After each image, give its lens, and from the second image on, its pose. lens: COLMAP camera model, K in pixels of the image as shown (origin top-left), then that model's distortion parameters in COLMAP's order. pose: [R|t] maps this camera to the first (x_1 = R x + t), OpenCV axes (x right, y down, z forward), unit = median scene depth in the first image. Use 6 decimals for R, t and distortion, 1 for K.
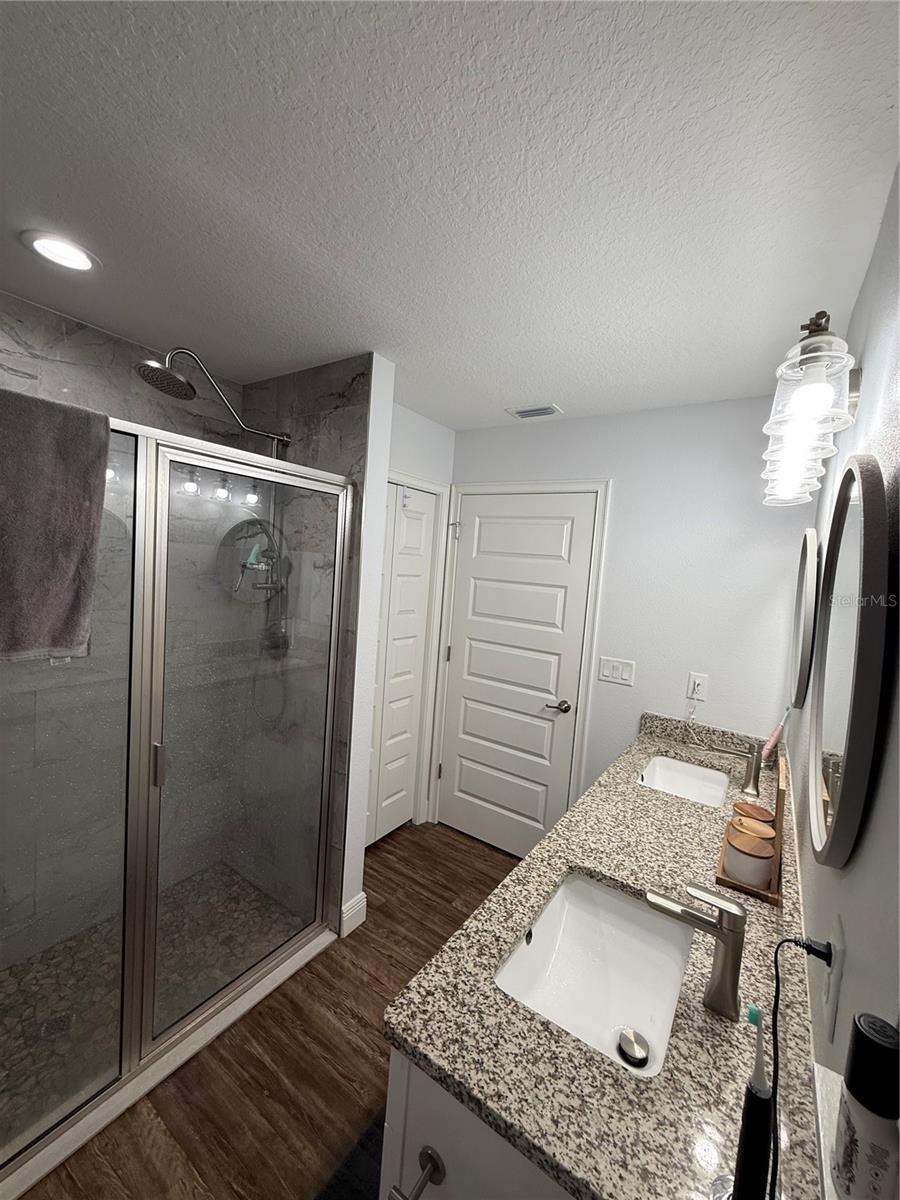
lens RADIAL K [[478.0, 0, 449.4], [0, 478.0, 596.9], [0, 0, 1]] dist [-0.000969, 0.000322]
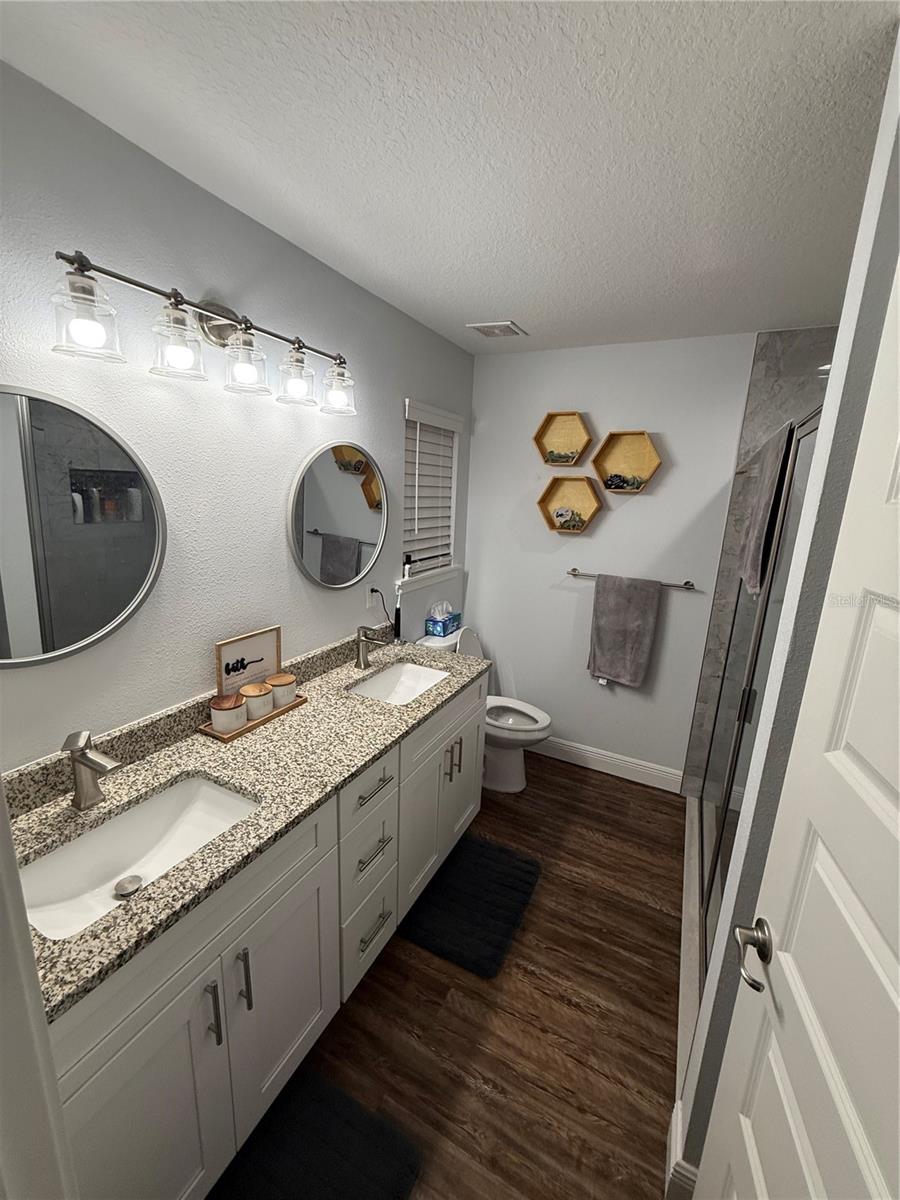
lens RADIAL K [[478.0, 0, 449.4], [0, 478.0, 596.9], [0, 0, 1]] dist [-0.000969, 0.000322]
pose [[-0.985785, -0.087105, -0.143669, 0.322564], [-0.124791, 0.952157, 0.278970, -0.149249], [0.112496, 0.292933, -0.949492, 2.063687]]
